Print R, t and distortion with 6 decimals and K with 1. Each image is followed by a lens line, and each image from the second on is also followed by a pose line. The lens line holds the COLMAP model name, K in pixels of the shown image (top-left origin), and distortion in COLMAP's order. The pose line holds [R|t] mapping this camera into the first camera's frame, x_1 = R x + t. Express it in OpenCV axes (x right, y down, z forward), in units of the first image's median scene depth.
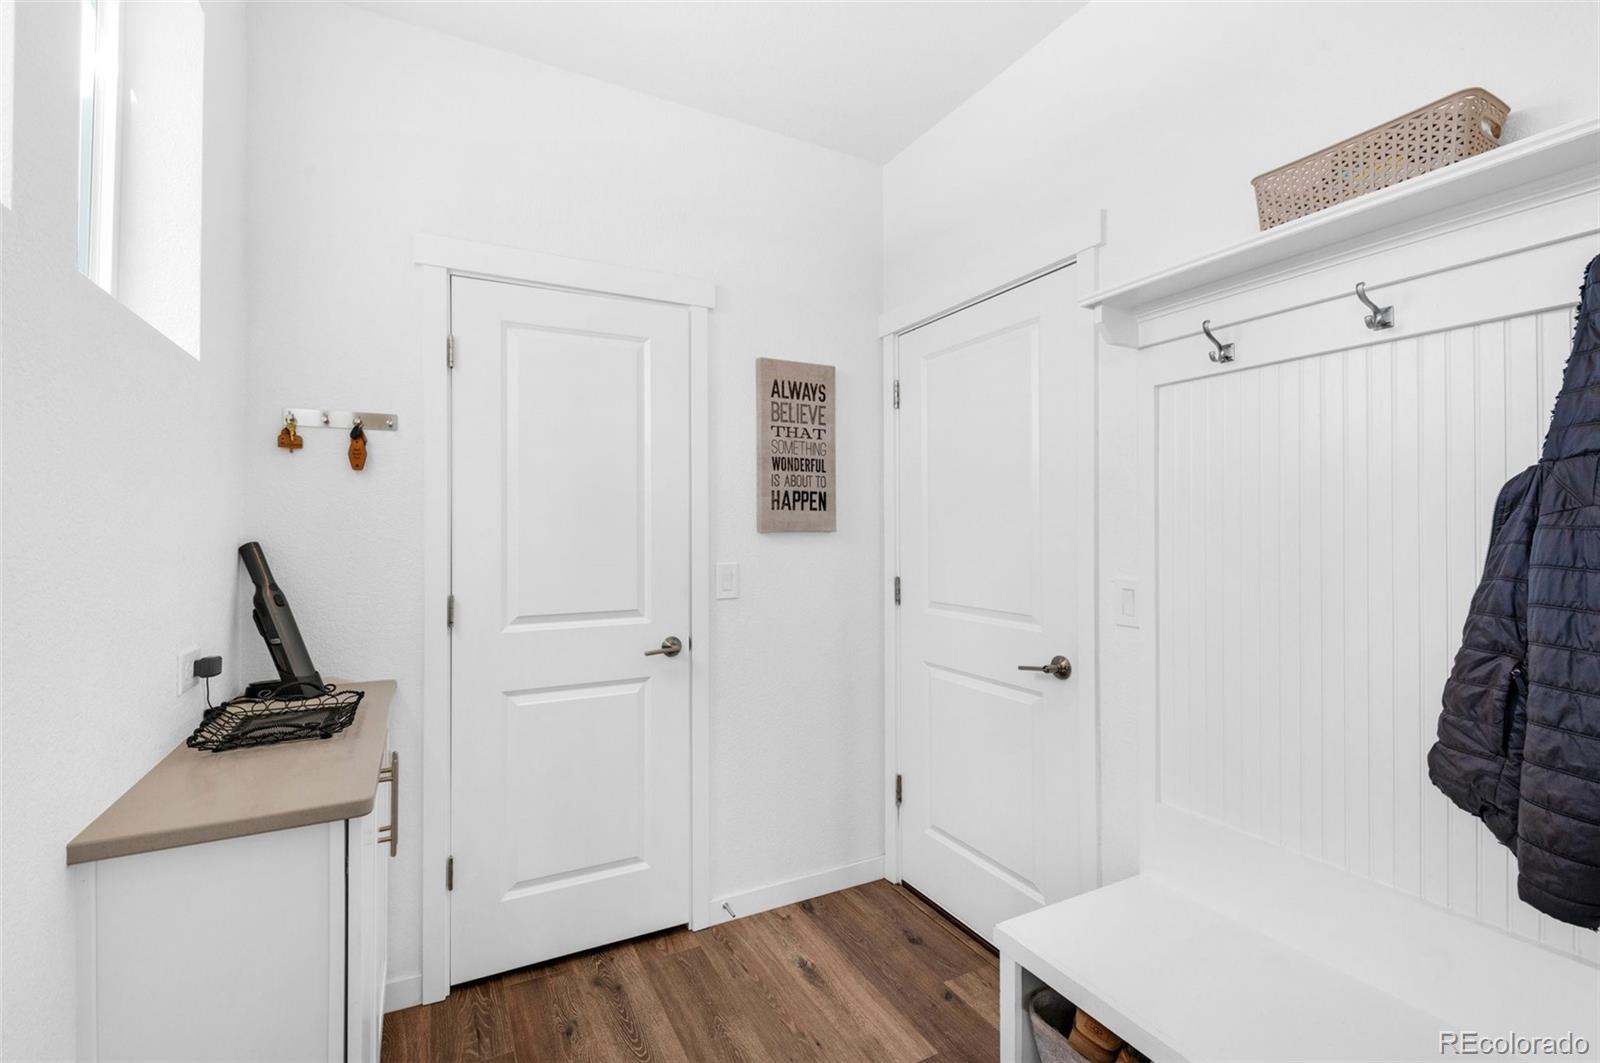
lens RADIAL K [[690.7, 0, 806.2], [0, 690.7, 528.1], [0, 0, 1]] dist [0.005637, -0.002524]
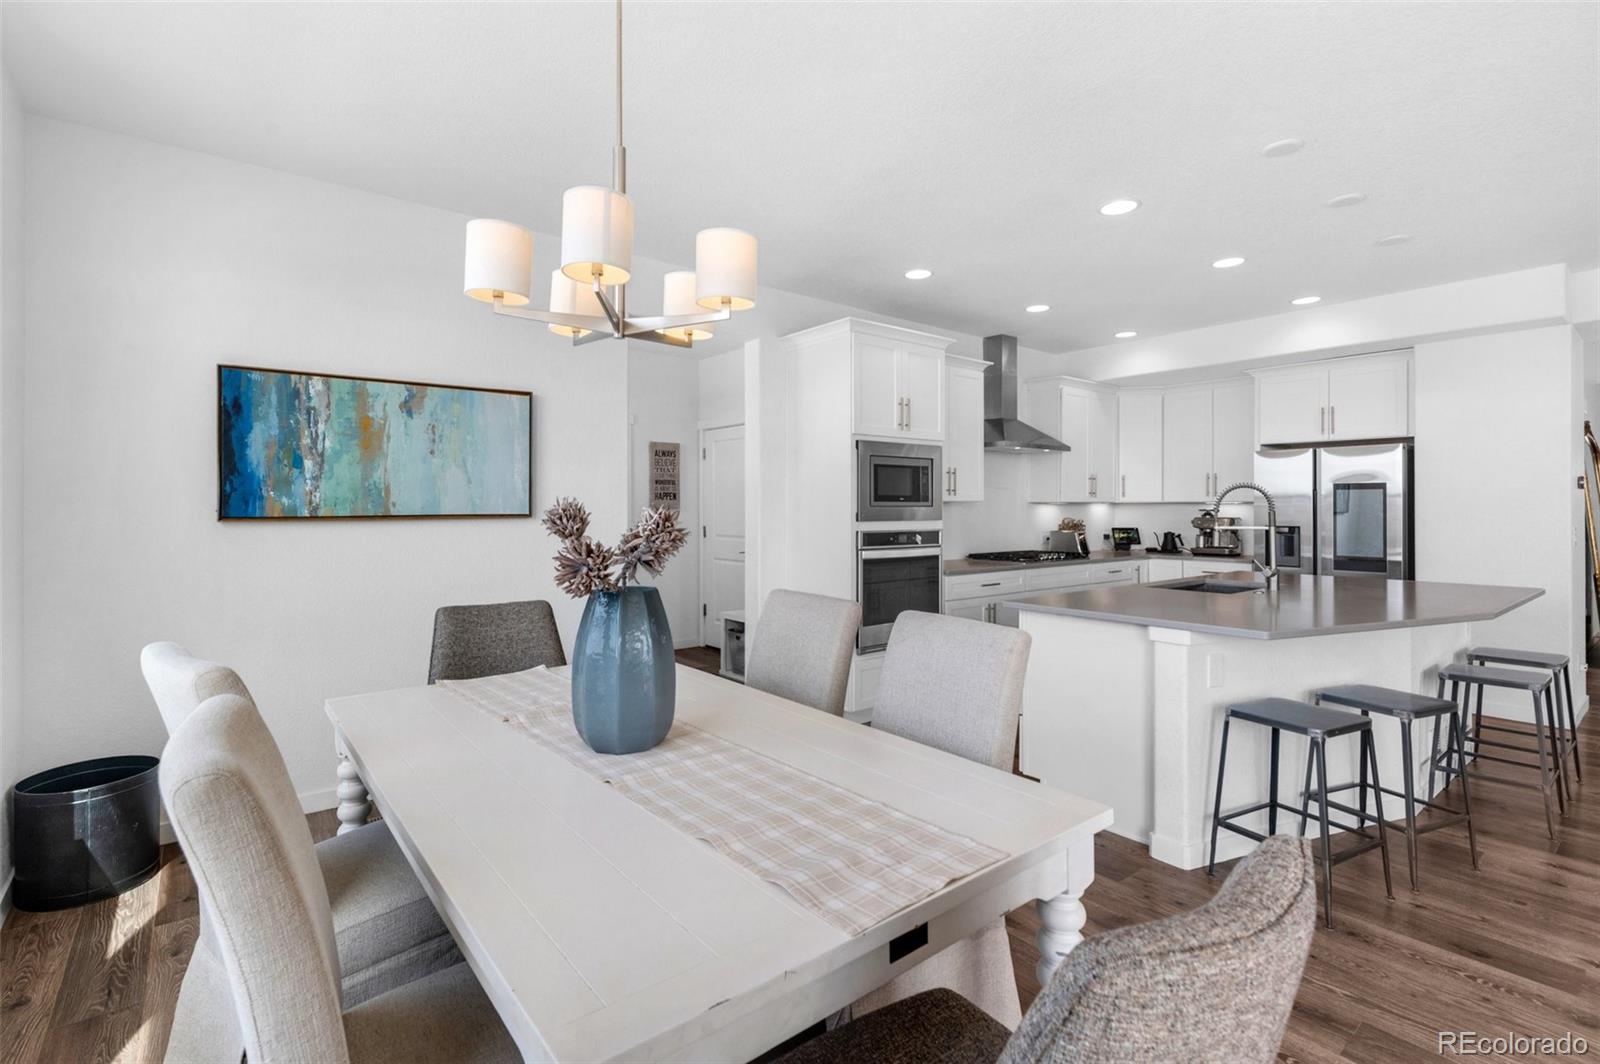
lens RADIAL K [[731.1, 0, 757.6], [0, 731.1, 509.5], [0, 0, 1]] dist [-0.002031, -0.003154]
pose [[0.990205, -0.000211, 0.139620, -0.051924], [-0.000910, 0.999968, 0.007963, -0.012947], [-0.139617, -0.008013, 0.990173, -1.794089]]
